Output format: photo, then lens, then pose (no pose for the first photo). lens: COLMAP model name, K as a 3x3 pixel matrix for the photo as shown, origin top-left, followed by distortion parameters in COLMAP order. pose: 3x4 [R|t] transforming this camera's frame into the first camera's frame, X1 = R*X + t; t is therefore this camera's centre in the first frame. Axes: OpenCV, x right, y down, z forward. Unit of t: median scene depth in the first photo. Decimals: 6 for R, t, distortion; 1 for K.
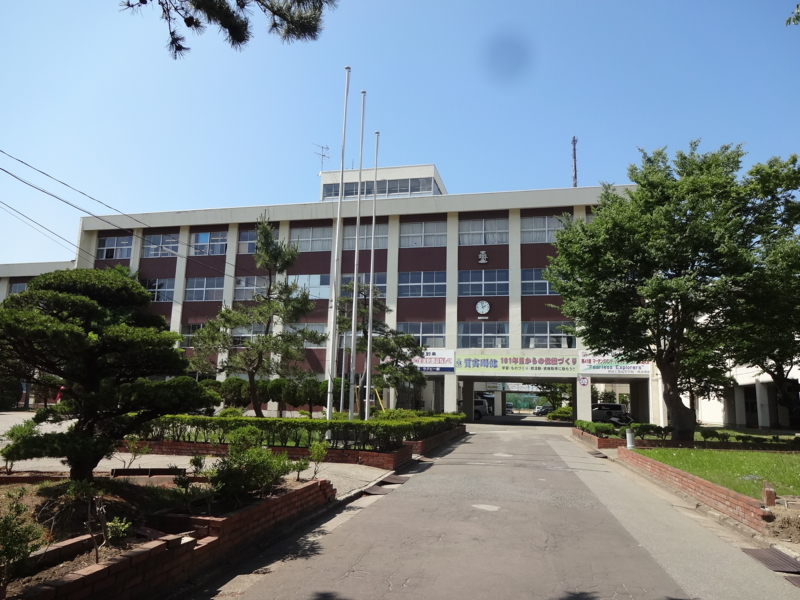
lens RADIAL K [[594.9, 0, 400.0], [0, 594.9, 300.0], [0, 0, 1]] dist [-0.028839, -0.000206]
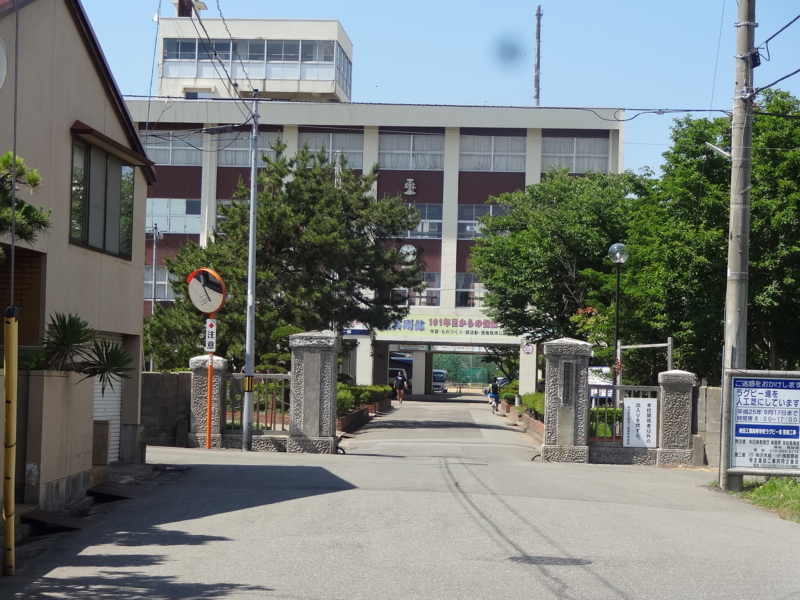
lens RADIAL K [[1866.6, 0, 400.0], [0, 1866.6, 300.0], [0, 0, 1]] dist [-0.001734, -0.014769]
pose [[0.987622, 0.005644, 0.156751, -0.249111], [-0.026869, 0.990668, 0.133620, -0.248601], [-0.154534, -0.136178, 0.978558, -1.371521]]
